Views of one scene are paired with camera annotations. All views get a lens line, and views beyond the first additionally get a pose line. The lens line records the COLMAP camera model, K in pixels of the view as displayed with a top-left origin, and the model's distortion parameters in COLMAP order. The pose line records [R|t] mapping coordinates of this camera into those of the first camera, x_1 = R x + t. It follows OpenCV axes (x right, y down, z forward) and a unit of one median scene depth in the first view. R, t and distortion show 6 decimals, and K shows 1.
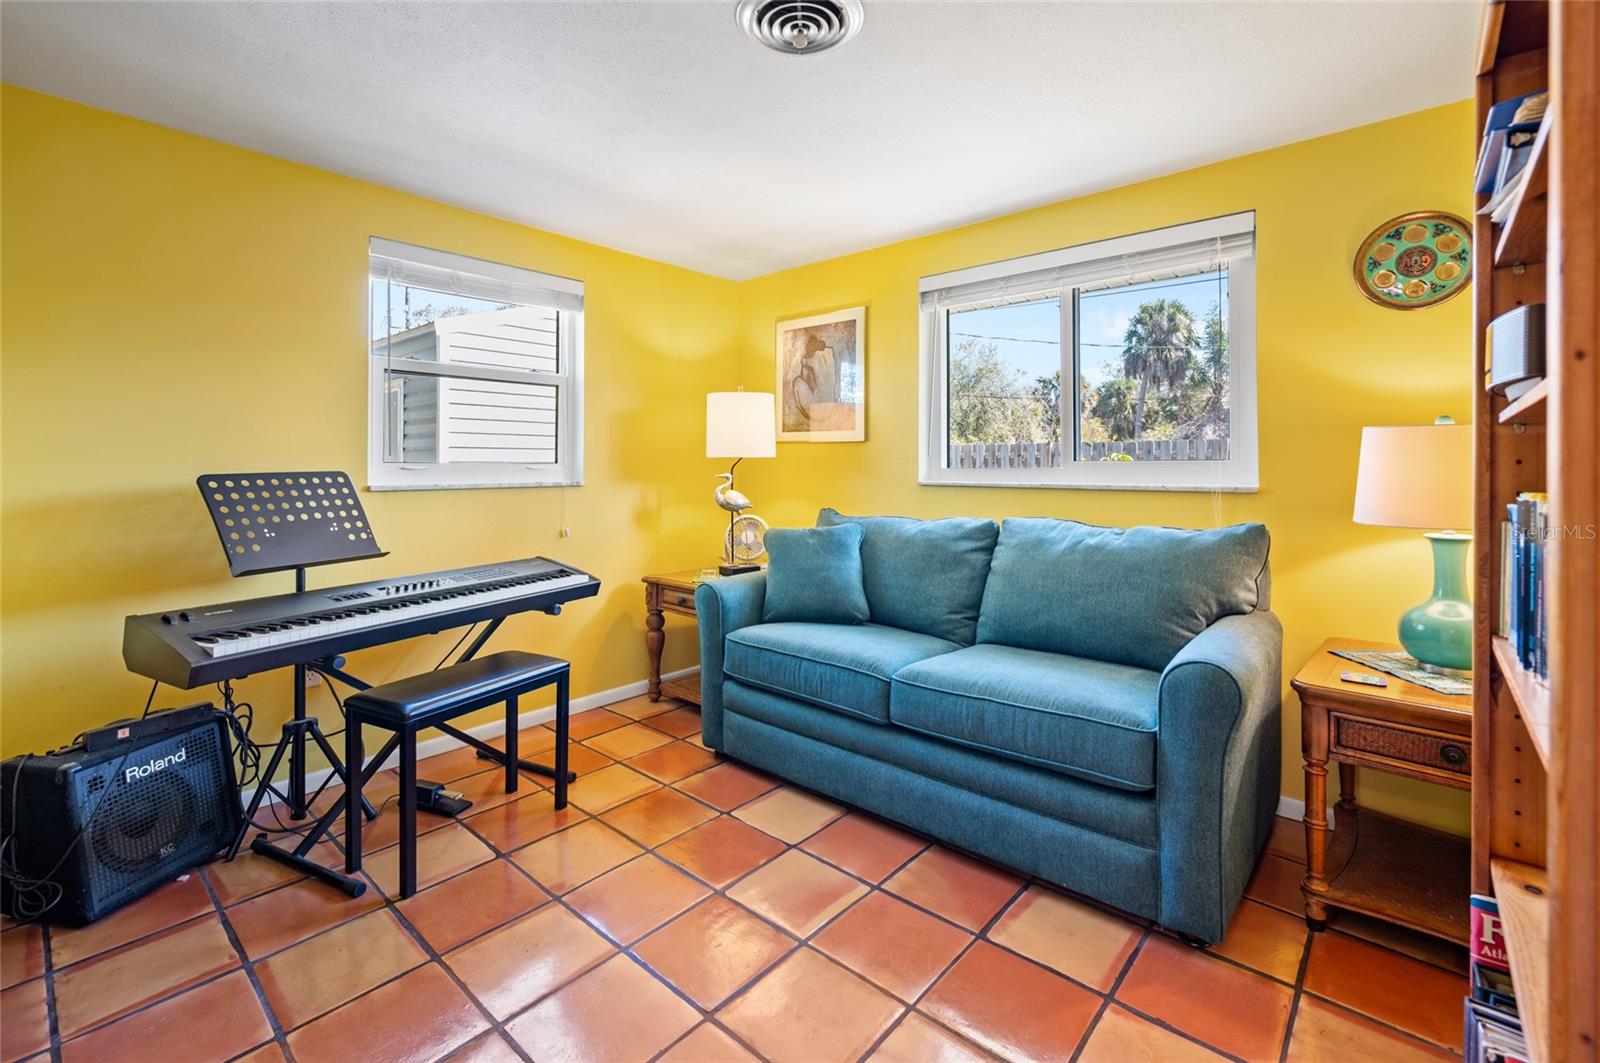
lens RADIAL K [[683.0, 0, 784.5], [0, 683.0, 468.5], [0, 0, 1]] dist [0.002389, -0.000359]
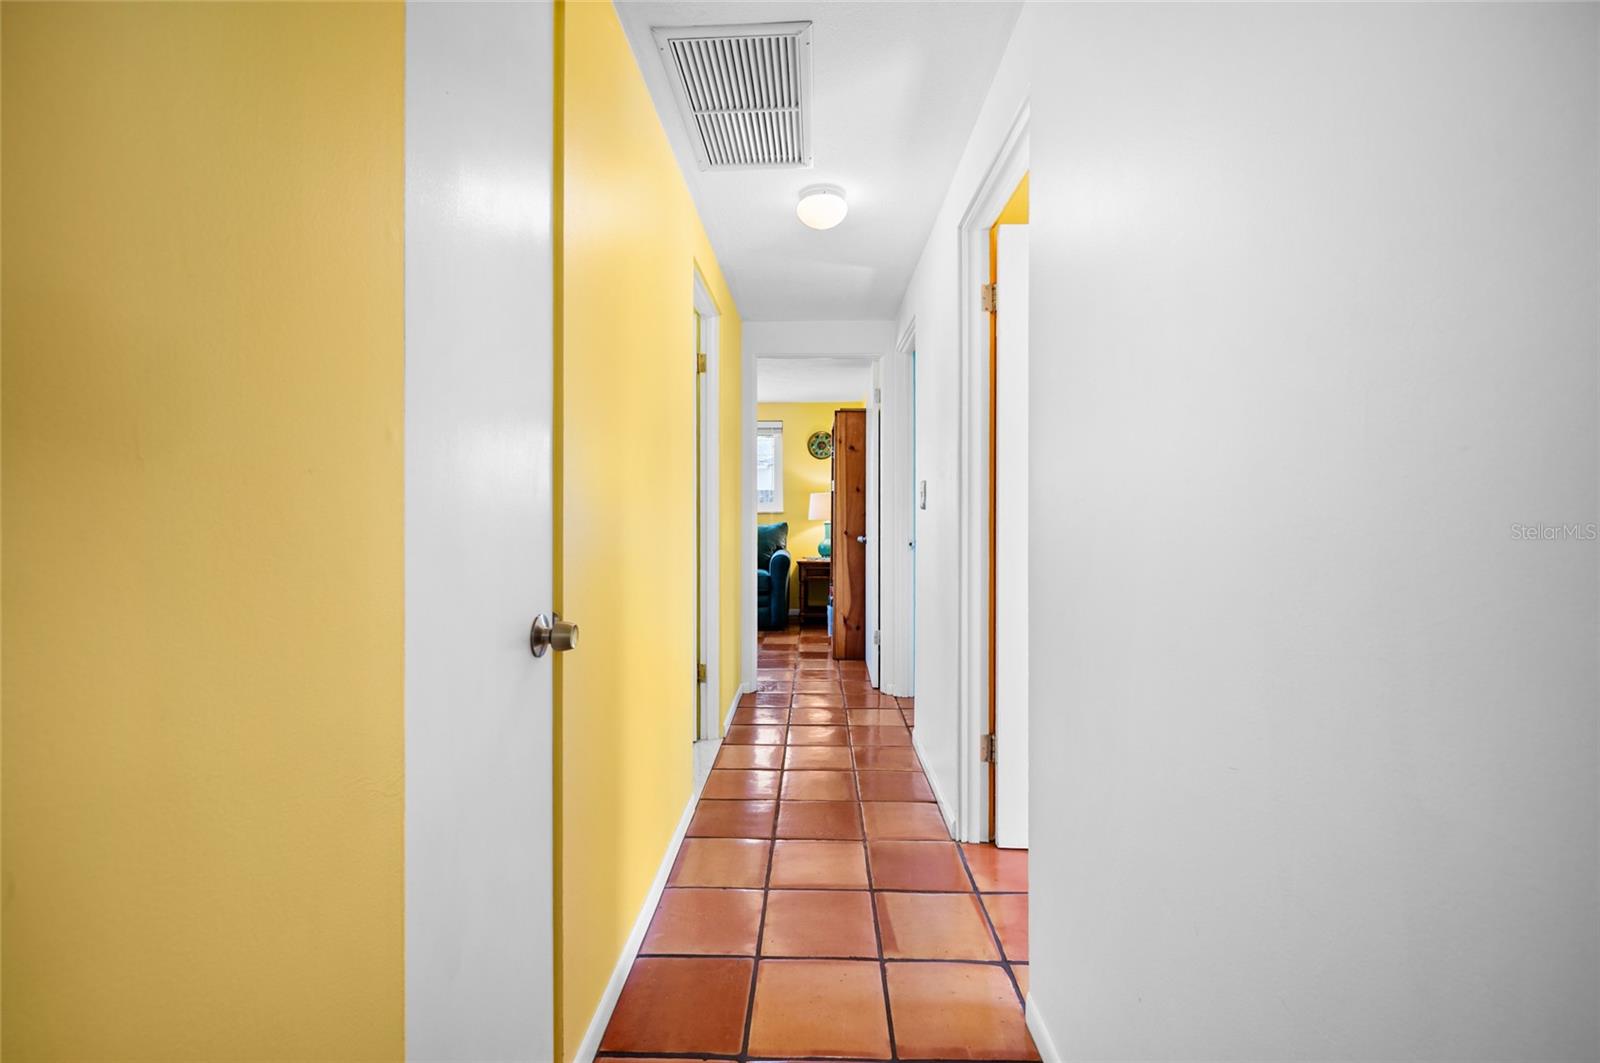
lens RADIAL K [[683.0, 0, 793.5], [0, 683.0, 517.2], [0, 0, 1]] dist [0.002389, -0.000359]
pose [[0.762681, -0.009859, 0.646700, -1.422577], [0.000169, 0.999887, 0.015045, 0.011269], [-0.646775, -0.011365, 0.762596, -1.547458]]
